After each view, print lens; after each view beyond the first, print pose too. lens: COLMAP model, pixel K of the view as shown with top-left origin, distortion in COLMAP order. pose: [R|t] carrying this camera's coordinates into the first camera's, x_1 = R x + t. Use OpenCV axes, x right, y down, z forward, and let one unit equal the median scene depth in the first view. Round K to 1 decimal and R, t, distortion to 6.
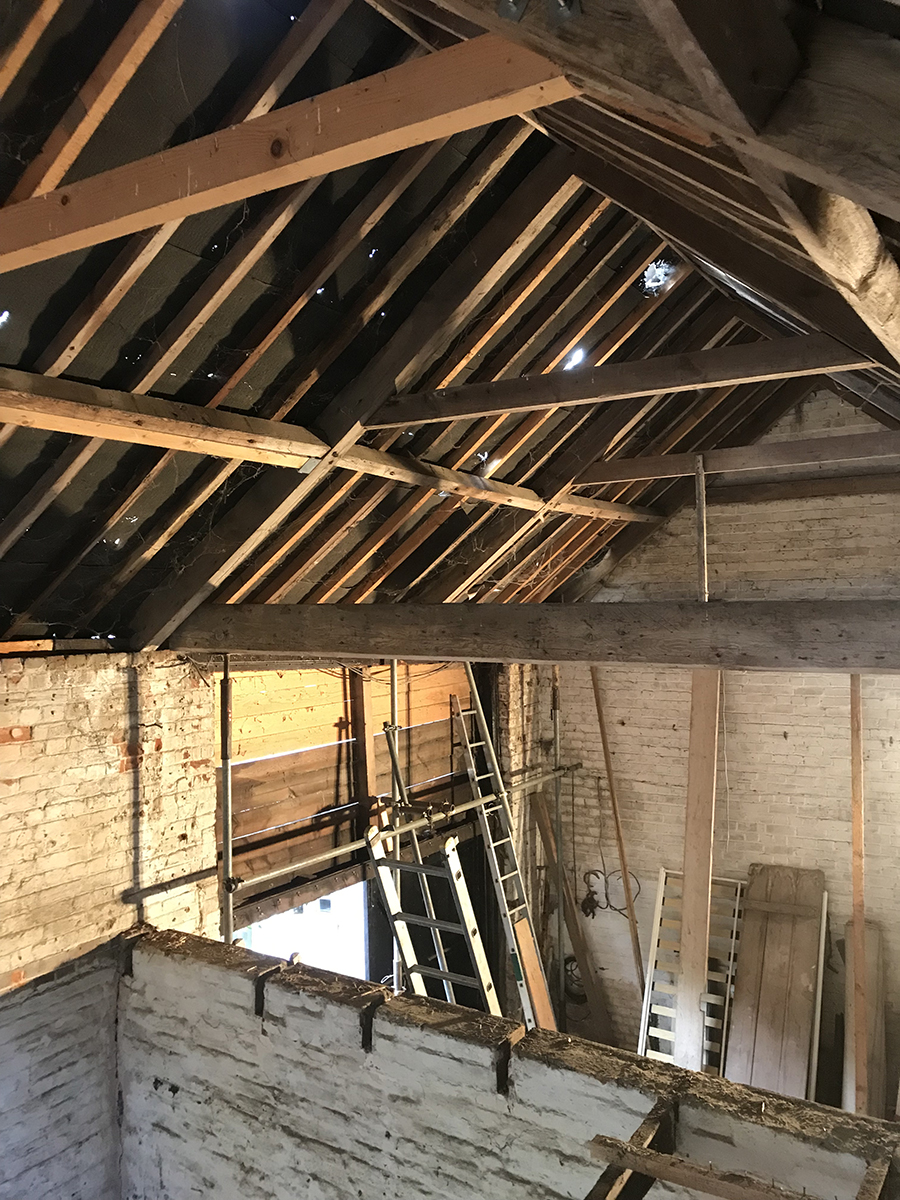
lens RADIAL K [[975.0, 0, 451.9], [0, 975.0, 602.9], [0, 0, 1]] dist [0.047609, -0.048682]
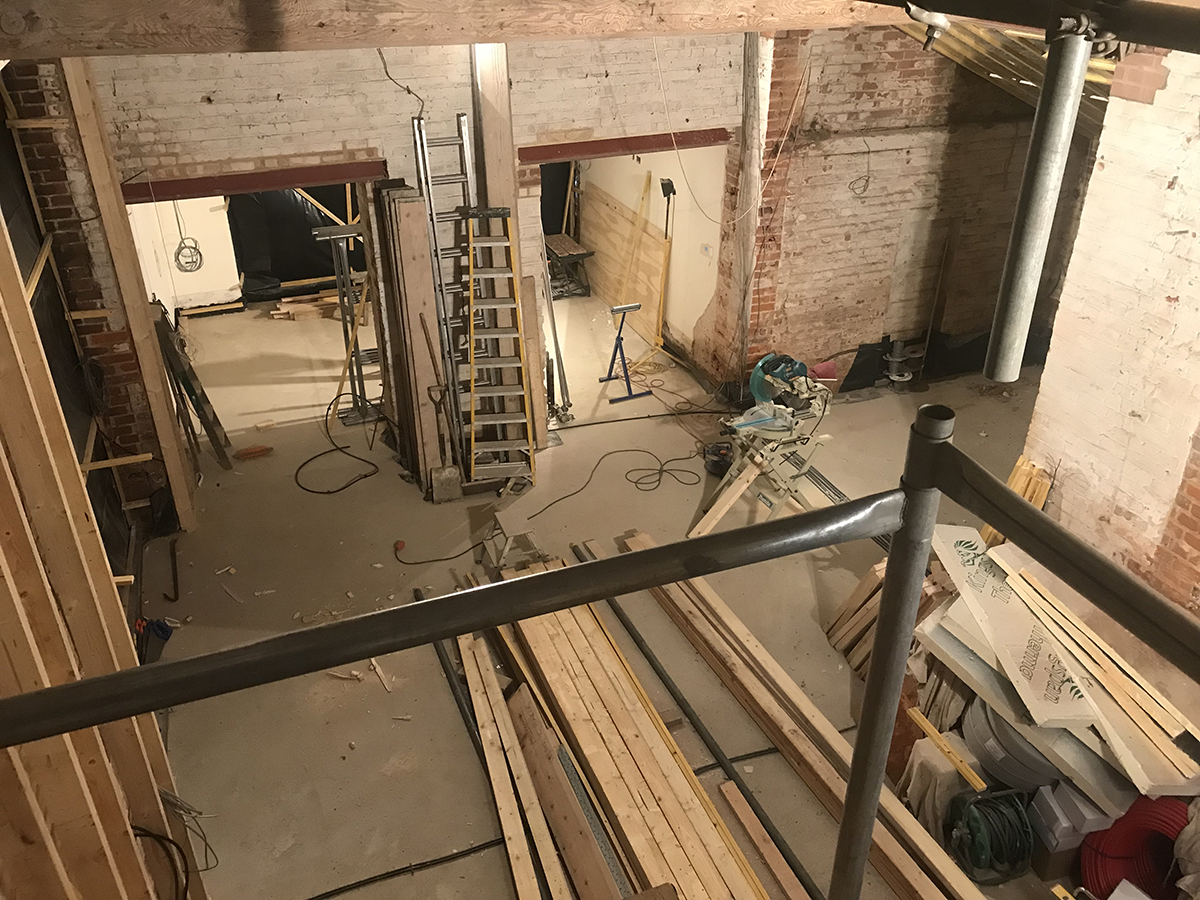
lens RADIAL K [[975.0, 0, 602.4], [0, 975.0, 448.7], [0, 0, 1]] dist [0.047609, -0.048682]
pose [[0.599635, -0.384567, 0.701816, -0.599155], [-0.002475, 0.876075, 0.482169, -0.026948], [-0.800270, -0.290862, 0.524373, 0.507972]]
